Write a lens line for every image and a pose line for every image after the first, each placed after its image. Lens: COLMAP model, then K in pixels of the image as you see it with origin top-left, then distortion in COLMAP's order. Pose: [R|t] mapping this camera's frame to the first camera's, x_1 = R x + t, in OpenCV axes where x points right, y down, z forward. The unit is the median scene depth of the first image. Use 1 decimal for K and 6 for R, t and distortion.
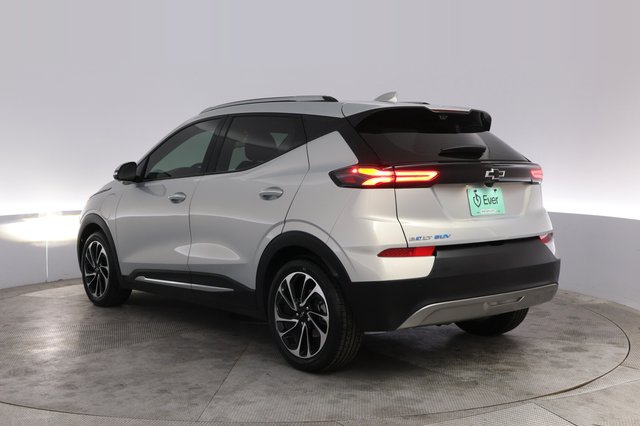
lens RADIAL K [[545.3, 0, 314.2], [0, 545.3, 215.6], [0, 0, 1]] dist [0.007025, -0.007172]
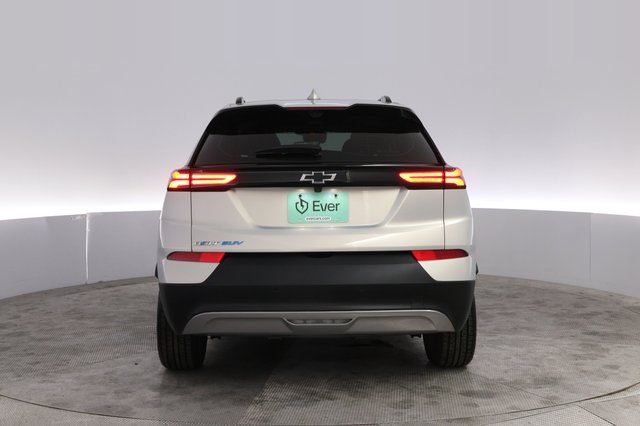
lens RADIAL K [[545.3, 0, 321.9], [0, 545.3, 214.9], [0, 0, 1]] dist [0.007025, -0.007172]
pose [[0.906817, 0.035251, -0.420048, 0.720699], [-0.034618, 0.999359, 0.009134, -0.022916], [0.420101, 0.006258, 0.907456, 0.190593]]
